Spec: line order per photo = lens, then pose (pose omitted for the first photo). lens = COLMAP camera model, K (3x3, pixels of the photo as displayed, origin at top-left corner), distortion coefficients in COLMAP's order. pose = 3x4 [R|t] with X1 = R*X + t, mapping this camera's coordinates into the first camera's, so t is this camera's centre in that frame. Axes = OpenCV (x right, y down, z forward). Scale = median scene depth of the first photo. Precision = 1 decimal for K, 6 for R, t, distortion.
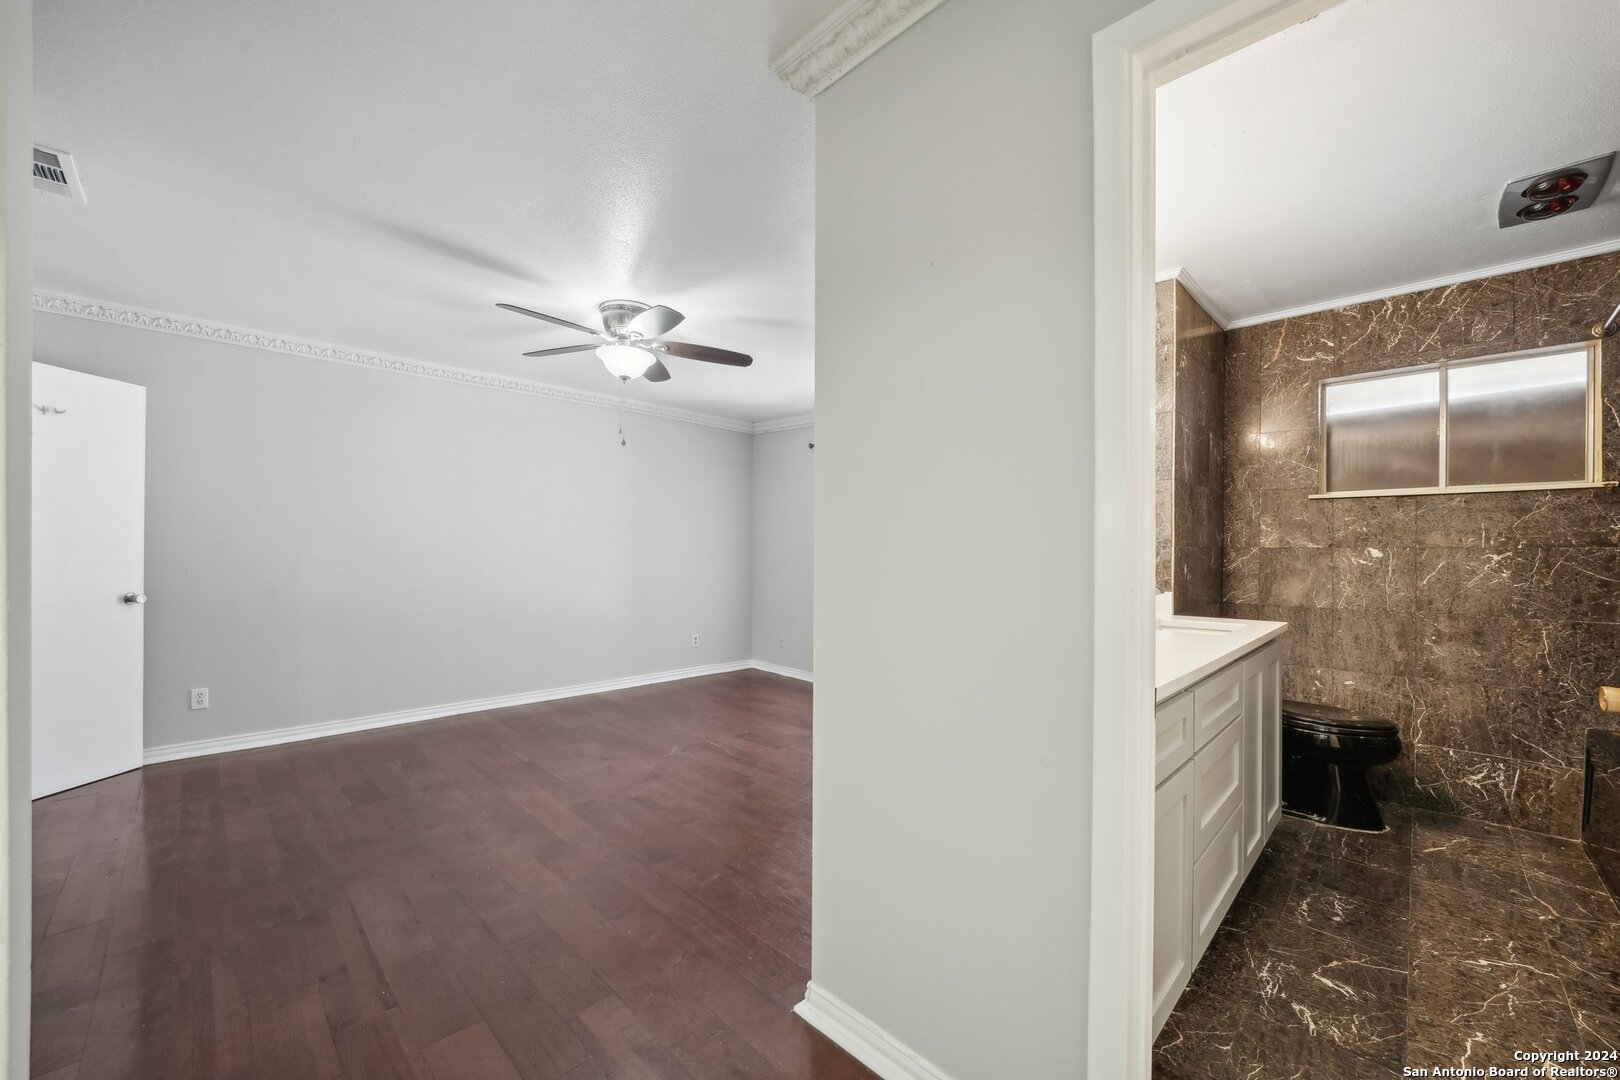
lens RADIAL K [[617.6, 0, 815.5], [0, 617.6, 553.3], [0, 0, 1]] dist [-0.018007, 0.003351]
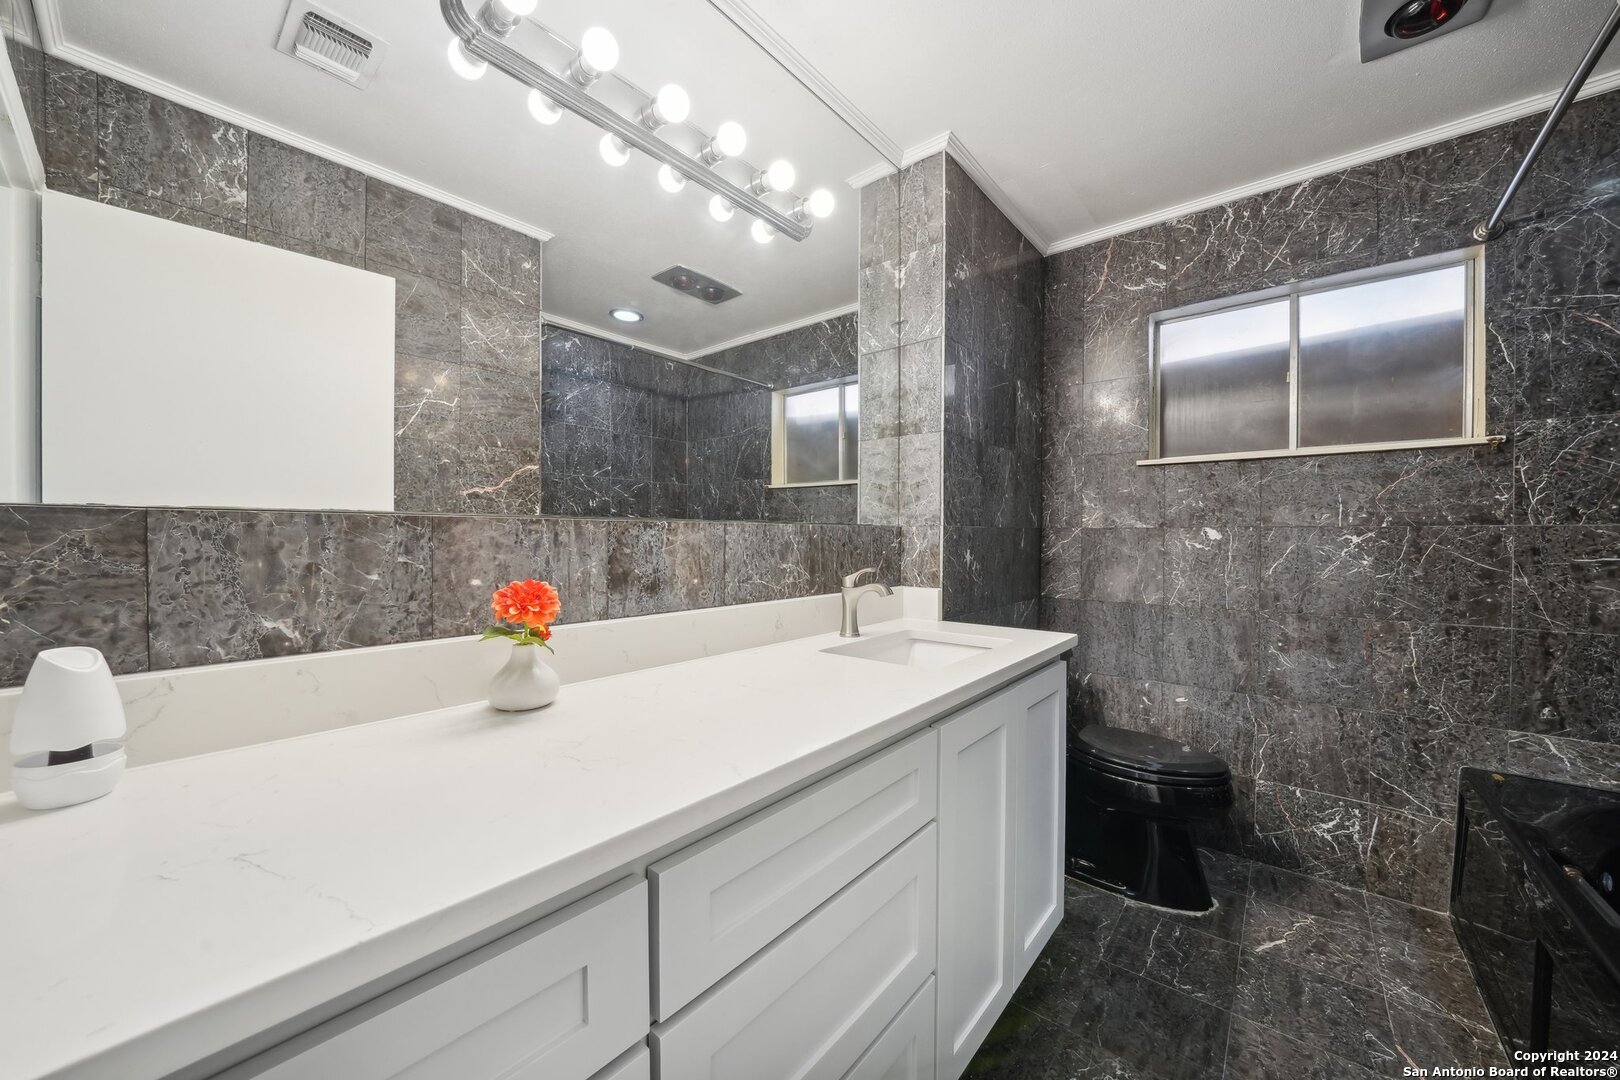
lens RADIAL K [[588.0, 0, 800.6], [0, 588.0, 548.5], [0, 0, 1]] dist [-0.024649, 0.001857]
pose [[0.996766, -0.004218, 0.080249, 0.346209], [0.002950, 0.999869, 0.015918, 0.004417], [-0.080305, -0.015629, 0.996648, 0.314468]]
